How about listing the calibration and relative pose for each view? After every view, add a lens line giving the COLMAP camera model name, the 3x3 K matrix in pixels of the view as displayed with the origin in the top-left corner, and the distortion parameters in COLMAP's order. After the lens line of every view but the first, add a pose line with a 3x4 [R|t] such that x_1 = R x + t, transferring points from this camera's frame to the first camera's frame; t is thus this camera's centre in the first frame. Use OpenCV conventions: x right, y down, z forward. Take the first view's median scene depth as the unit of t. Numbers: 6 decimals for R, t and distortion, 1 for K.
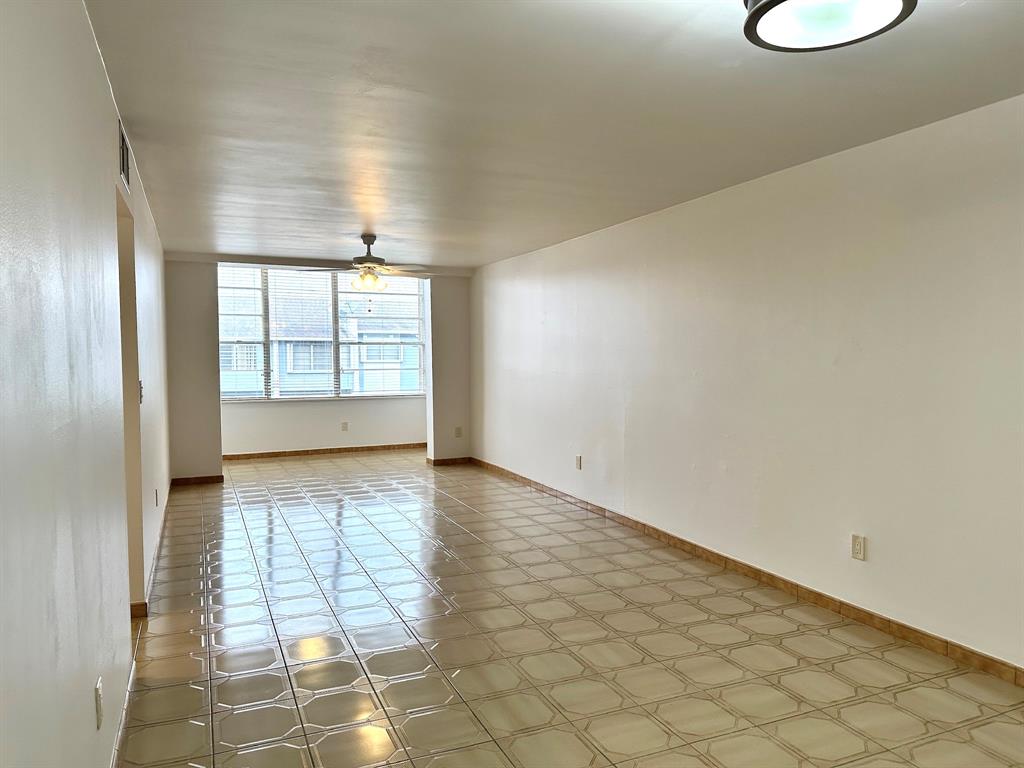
lens RADIAL K [[708.1, 0, 529.5], [0, 708.1, 381.5], [0, 0, 1]] dist [0.090062, -0.000280]
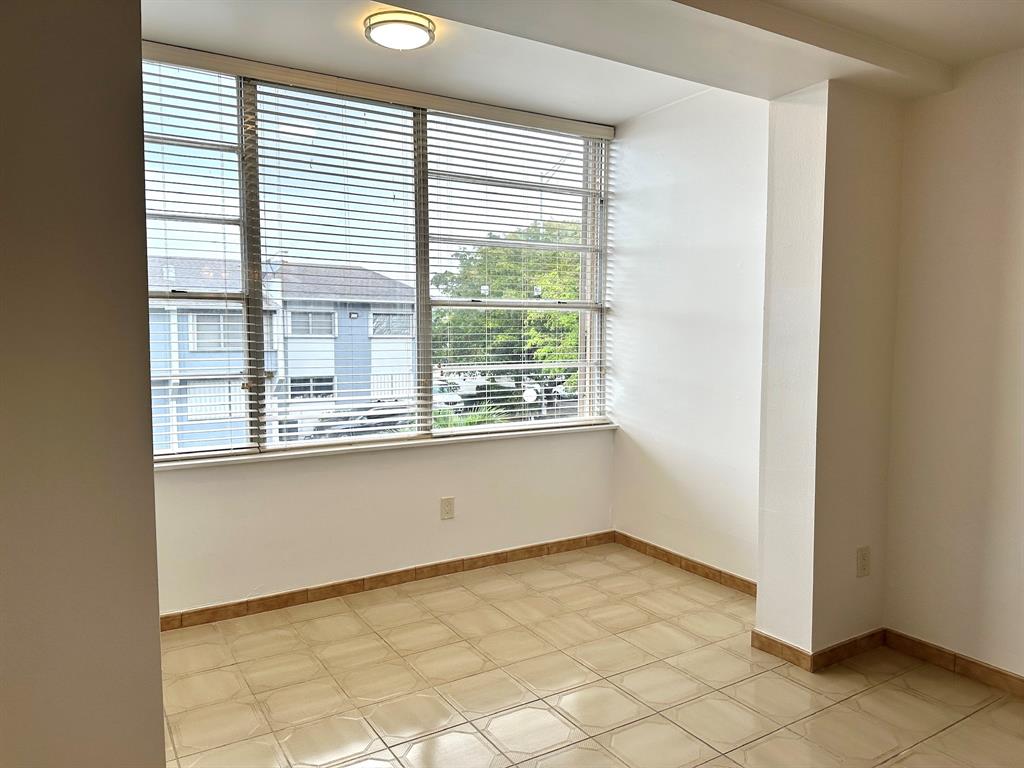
lens RADIAL K [[723.8, 0, 512.0], [0, 723.8, 384.0], [0, 0, 1]] dist [0.224778, -0.000902]
pose [[0.990227, -0.006465, 0.139313, -0.320527], [0.001047, 0.999241, 0.038929, -0.028365], [-0.139459, -0.038403, 0.989483, 0.668537]]
